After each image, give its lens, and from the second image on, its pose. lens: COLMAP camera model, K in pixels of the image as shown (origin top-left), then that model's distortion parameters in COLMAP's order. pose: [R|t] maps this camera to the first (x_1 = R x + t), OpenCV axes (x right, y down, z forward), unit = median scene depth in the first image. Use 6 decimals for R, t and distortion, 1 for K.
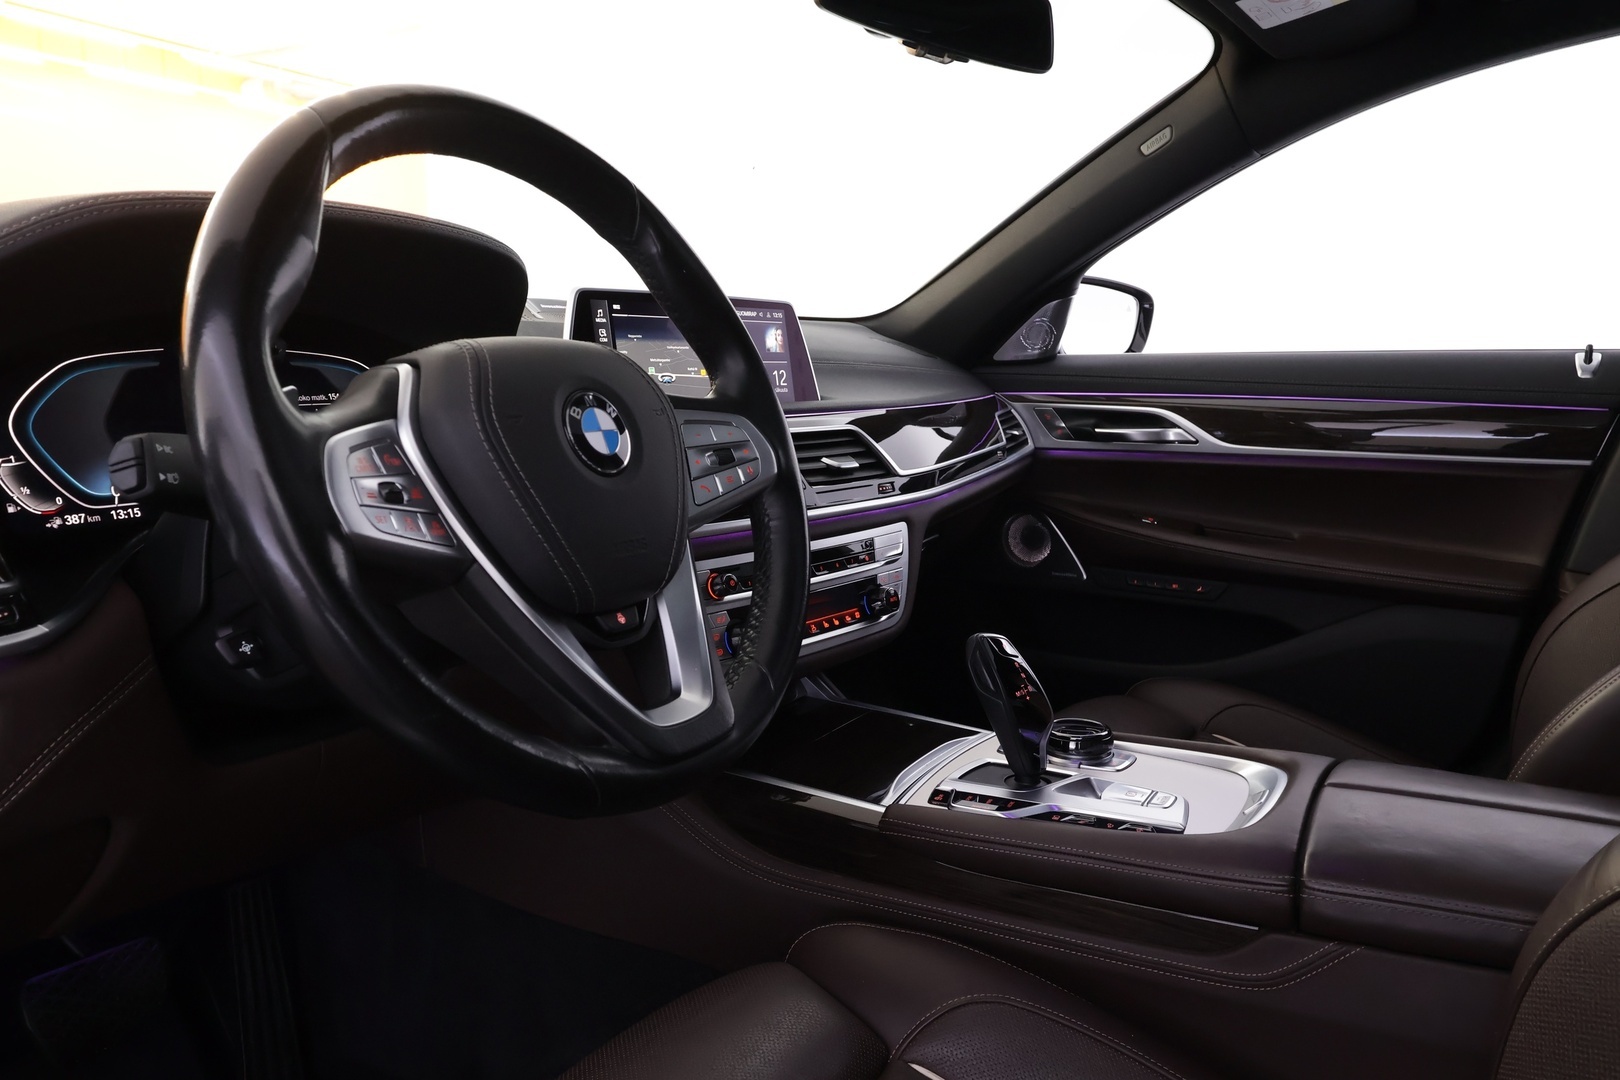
lens RADIAL K [[1140.4, 0, 810.0], [0, 1140.4, 540.0], [0, 0, 1]] dist [0.005579, 0.003475]
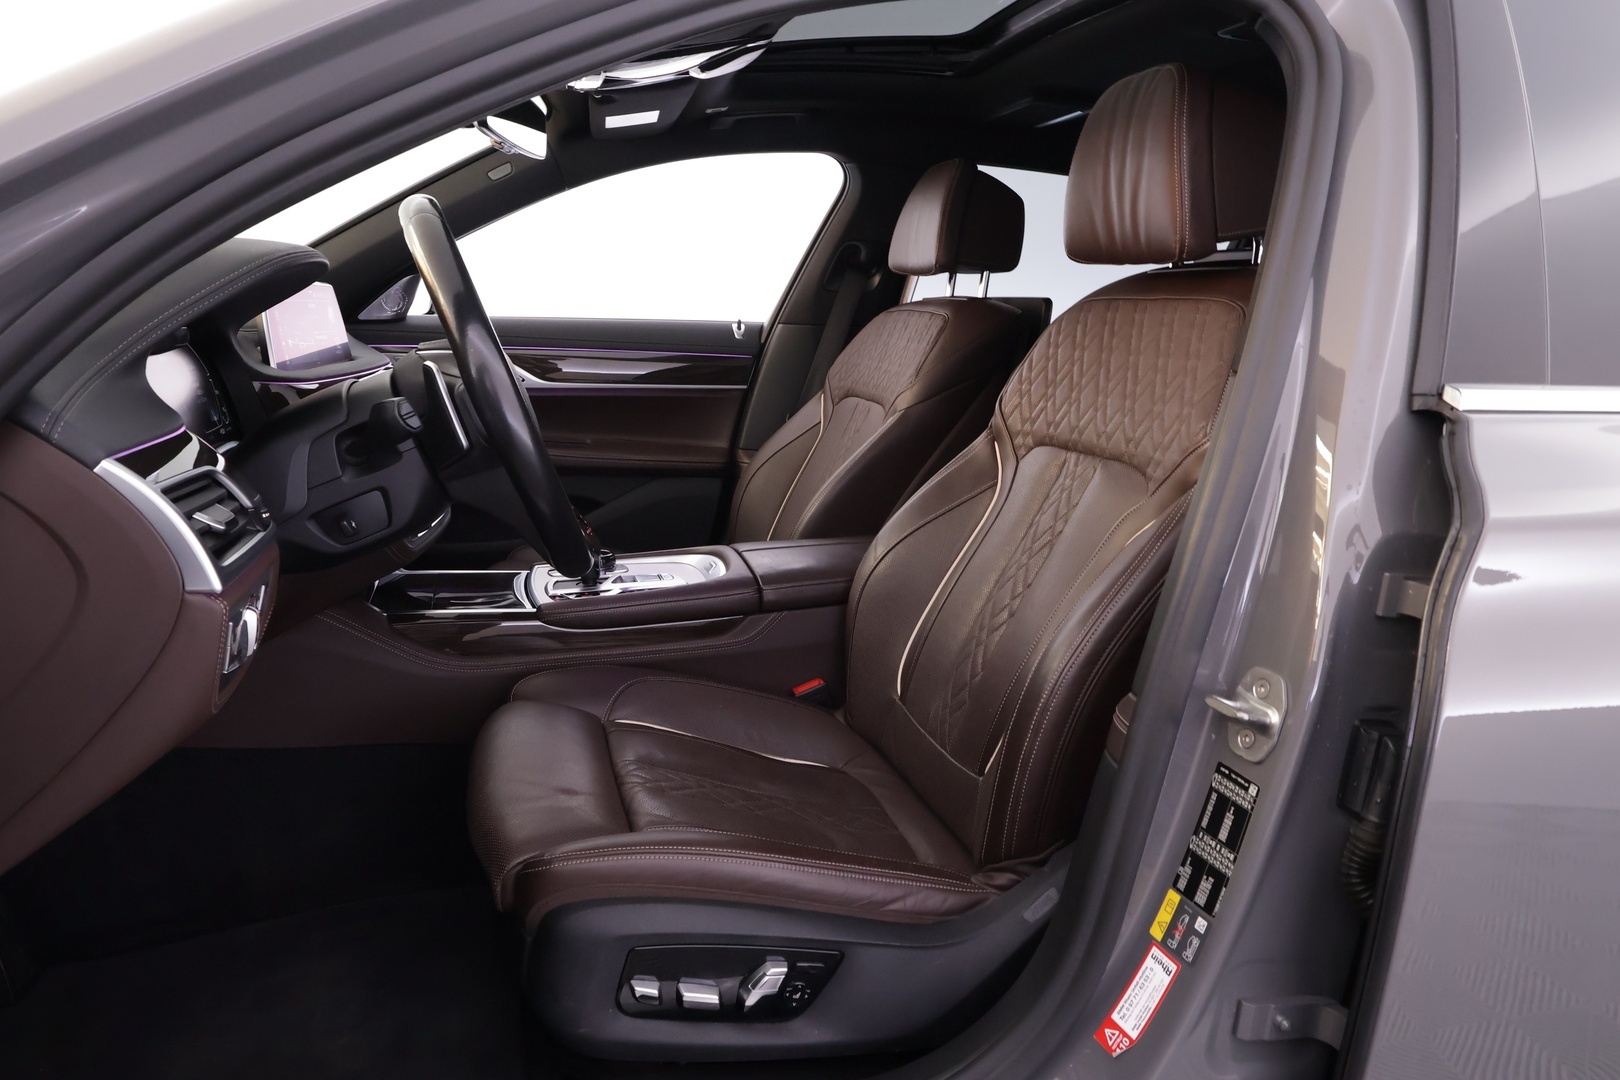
lens RADIAL K [[1140.4, 0, 810.0], [0, 1140.4, 540.0], [0, 0, 1]] dist [0.005579, 0.003475]
pose [[0.676126, -0.129131, 0.725382, -0.544954], [0.088741, 0.991627, 0.093813, 0.011082], [-0.731422, 0.000942, 0.681924, -0.269152]]
